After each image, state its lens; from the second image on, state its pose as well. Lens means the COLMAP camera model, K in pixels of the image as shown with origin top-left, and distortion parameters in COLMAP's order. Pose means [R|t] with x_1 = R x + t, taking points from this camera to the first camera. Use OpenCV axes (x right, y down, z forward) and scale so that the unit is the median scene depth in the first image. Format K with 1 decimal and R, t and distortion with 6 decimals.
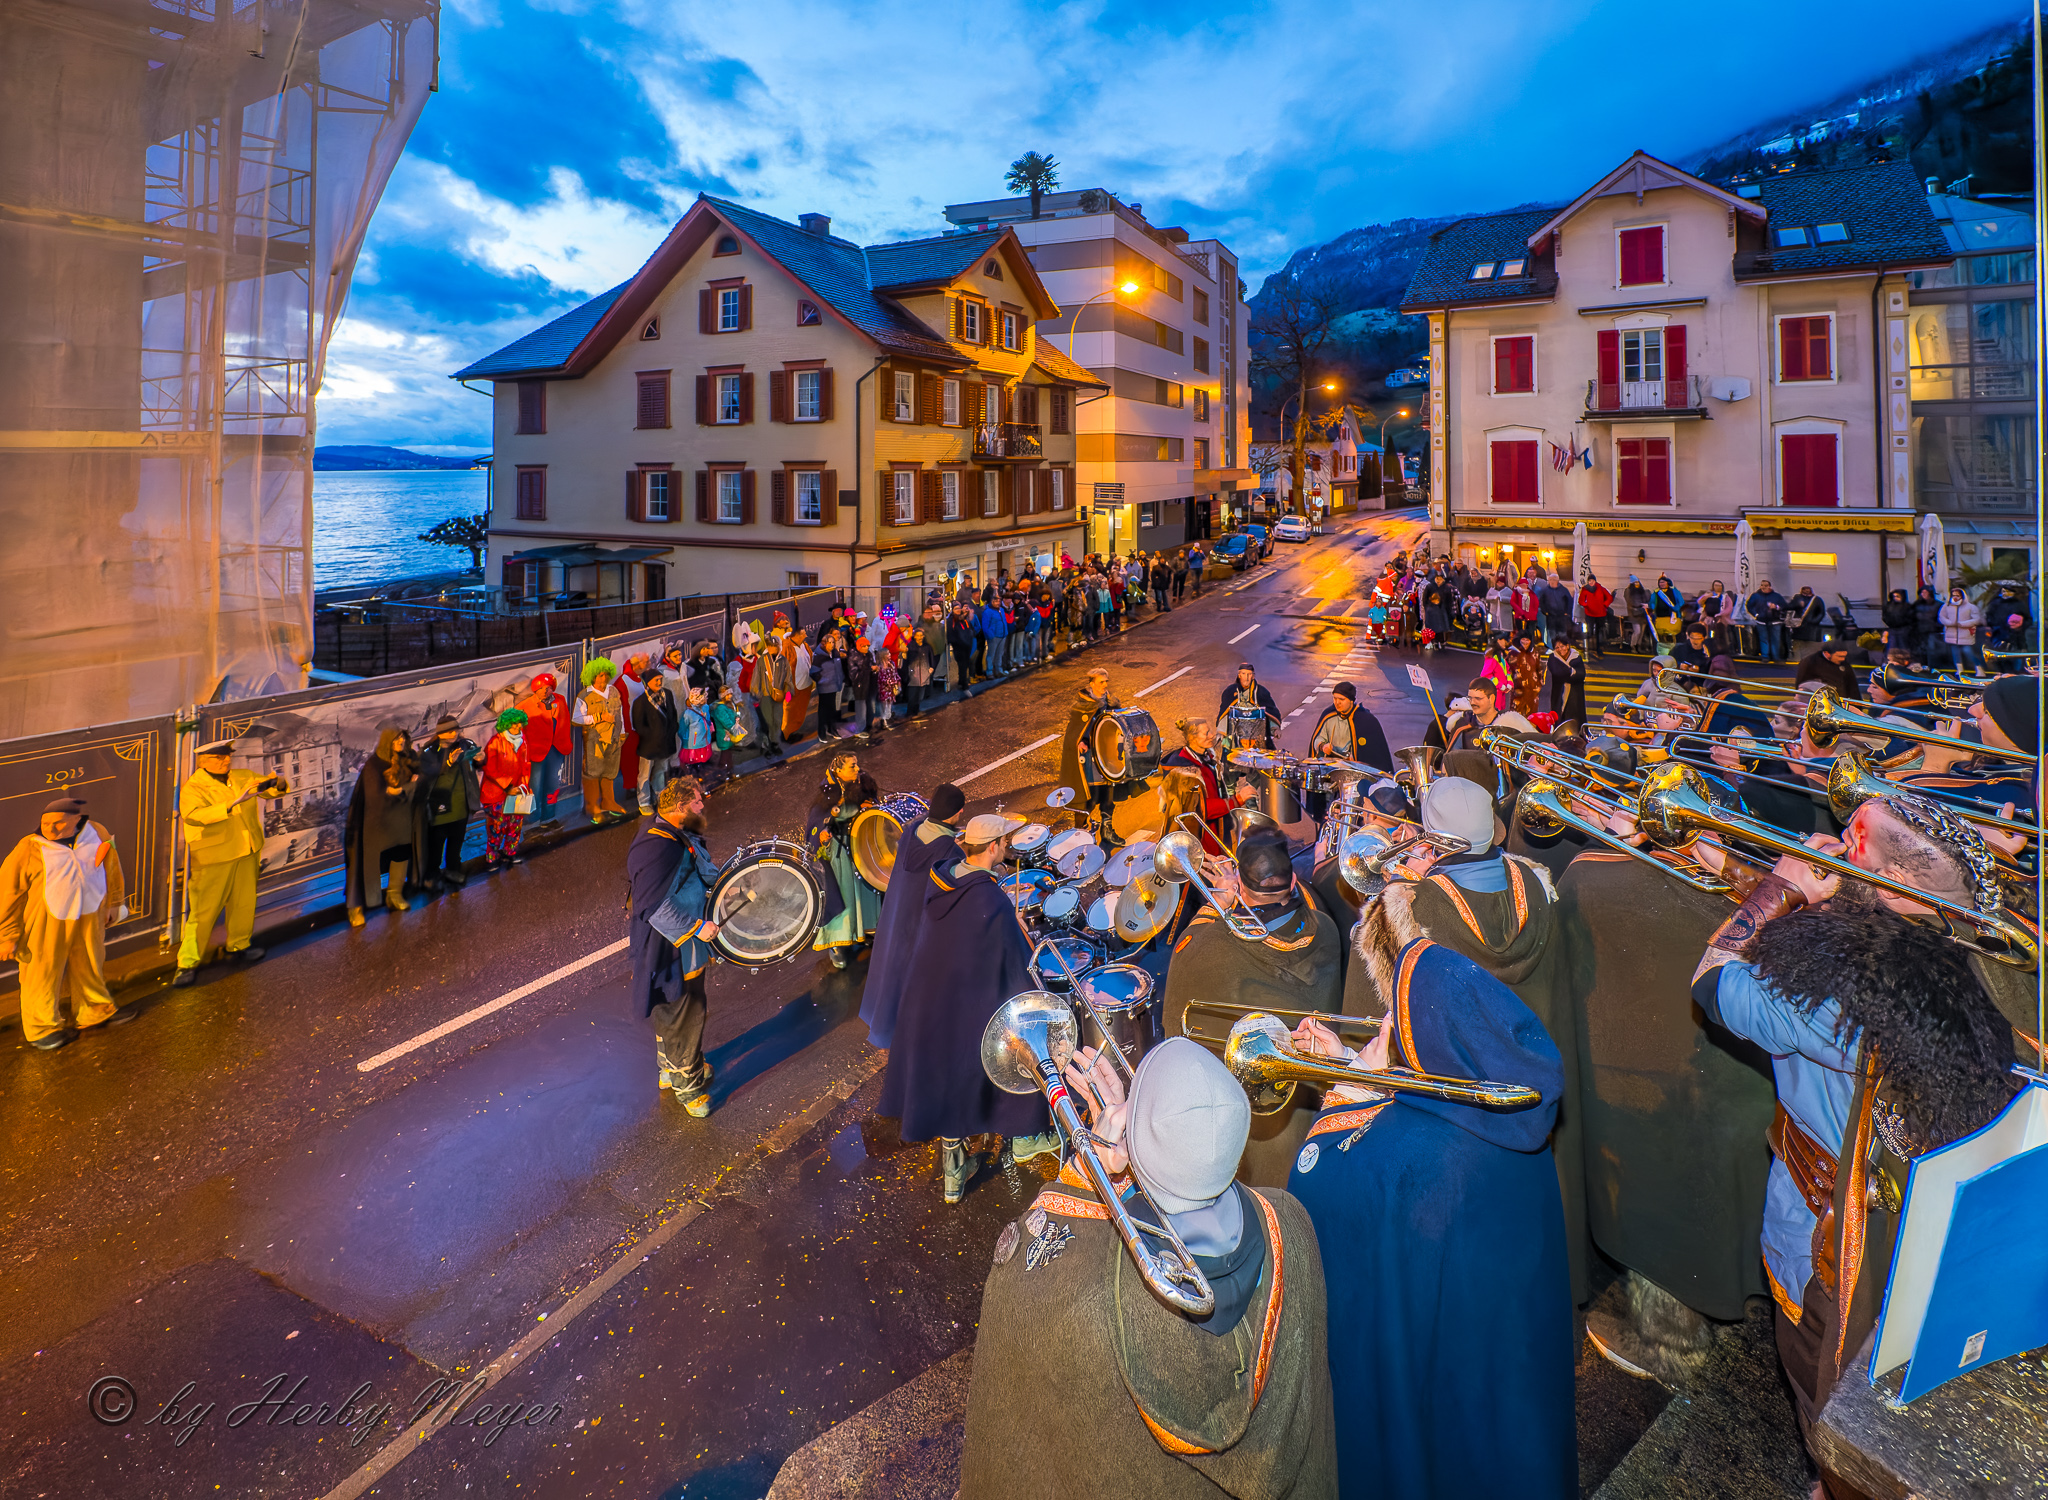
lens RADIAL K [[1075.3, 0, 997.4], [0, 1075.3, 660.5], [0, 0, 1]] dist [0.005489, -0.003630]
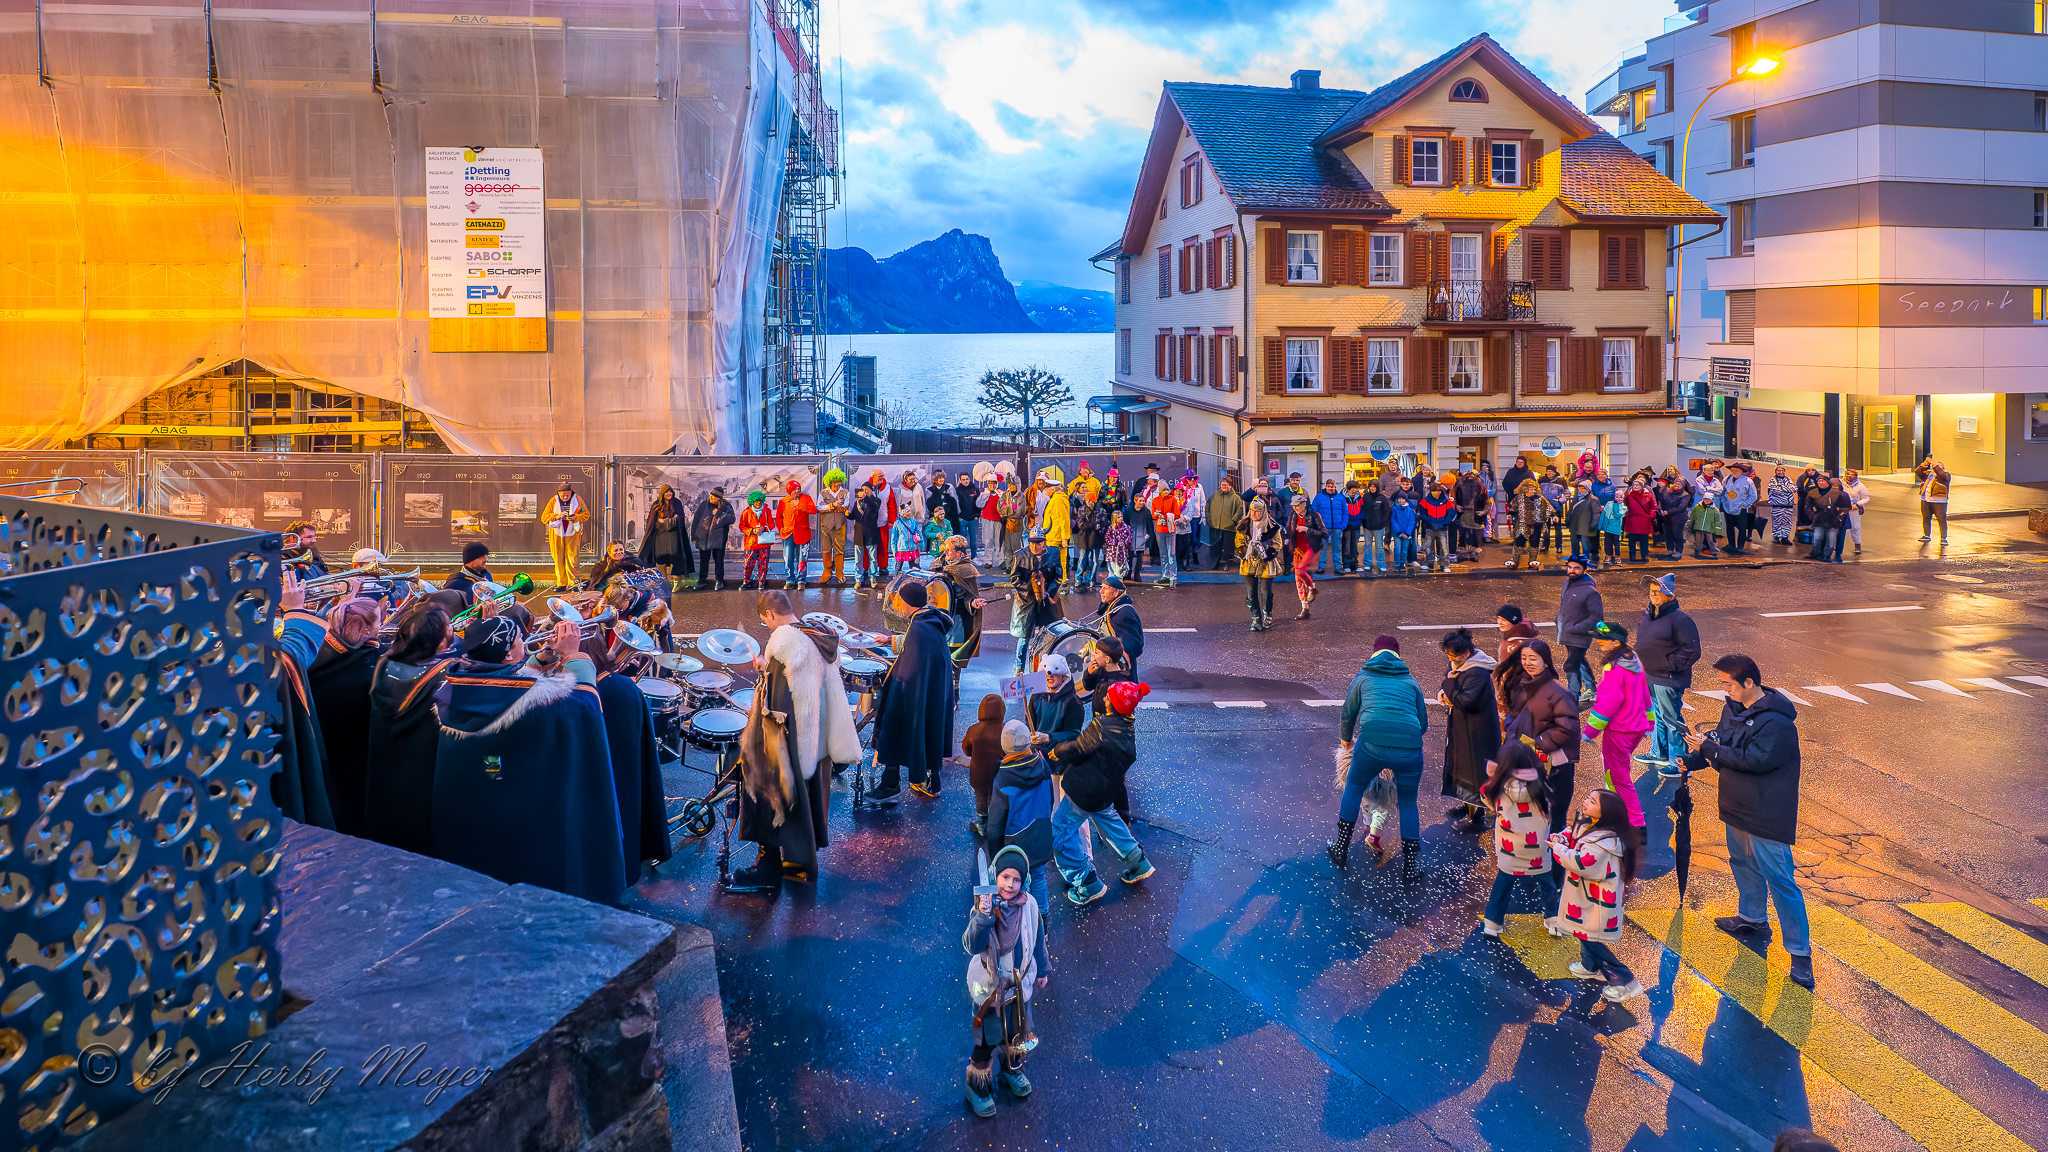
lens RADIAL K [[995.1, 0, 1037.4], [0, 995.1, 536.3], [0, 0, 1]] dist [-0.003878, -0.001561]
pose [[0.477603, 0.183668, -0.859163, 0.558367], [-0.158857, 0.979839, 0.121158, -0.072061], [0.864095, 0.078619, 0.497151, 0.370623]]
